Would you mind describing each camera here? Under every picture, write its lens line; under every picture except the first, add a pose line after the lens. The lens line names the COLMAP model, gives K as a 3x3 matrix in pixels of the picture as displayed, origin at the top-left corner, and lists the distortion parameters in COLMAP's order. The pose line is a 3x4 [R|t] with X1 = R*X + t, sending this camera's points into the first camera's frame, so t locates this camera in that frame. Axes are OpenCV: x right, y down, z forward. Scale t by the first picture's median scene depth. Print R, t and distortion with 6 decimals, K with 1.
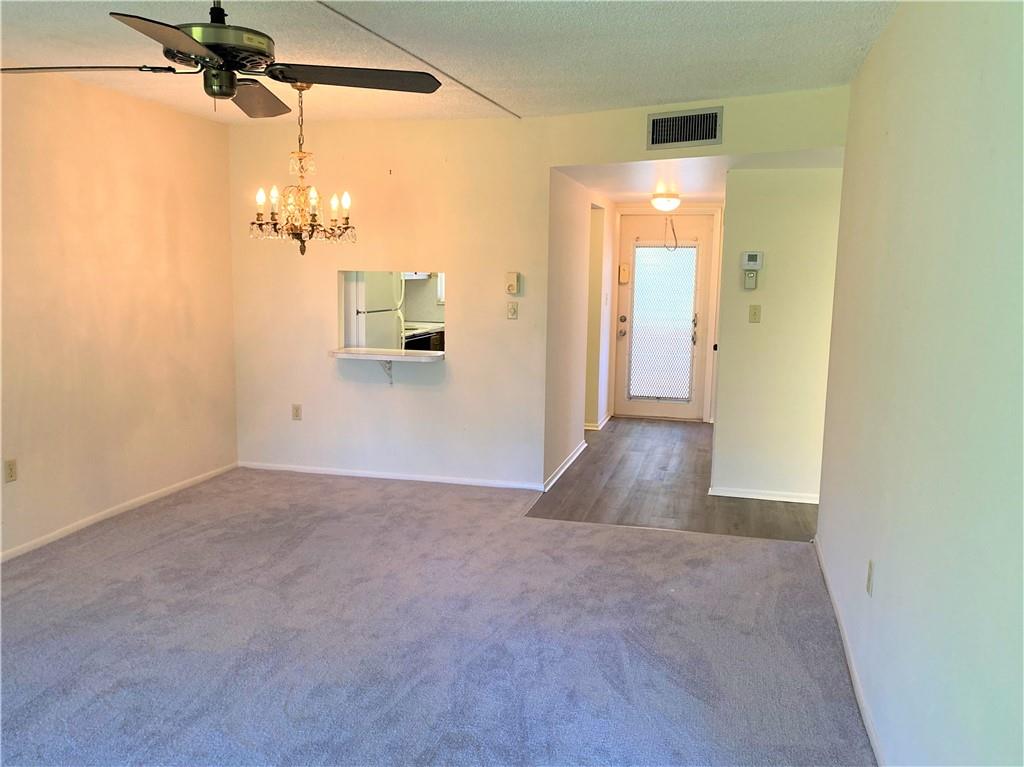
lens RADIAL K [[868.9, 0, 512.0], [0, 868.9, 383.5], [0, 0, 1]] dist [0.130693, -0.000632]
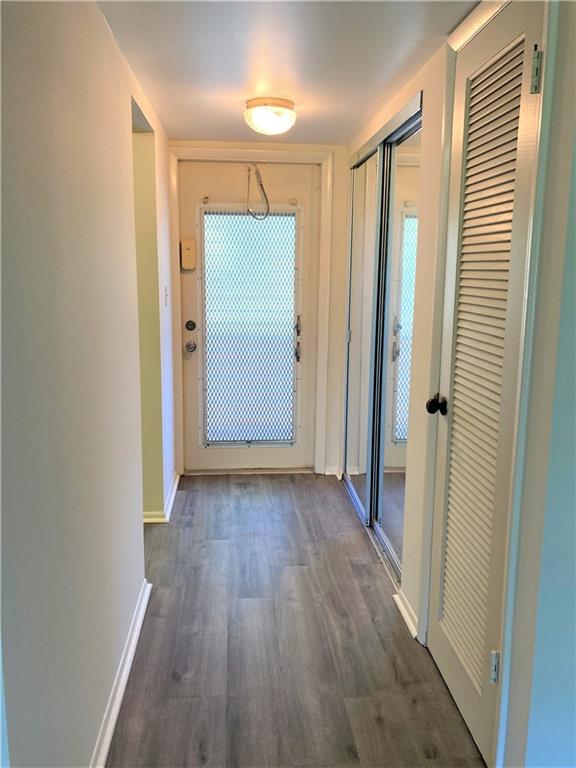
lens RADIAL K [[651.7, 0, 288.0], [0, 651.7, 384.0], [0, 0, 1]] dist [0.130693, -0.000632]
pose [[0.946082, -0.061354, 0.318063, 0.038769], [0.044600, 0.997220, 0.059699, -0.057513], [-0.320842, -0.042295, 0.946188, 0.521303]]
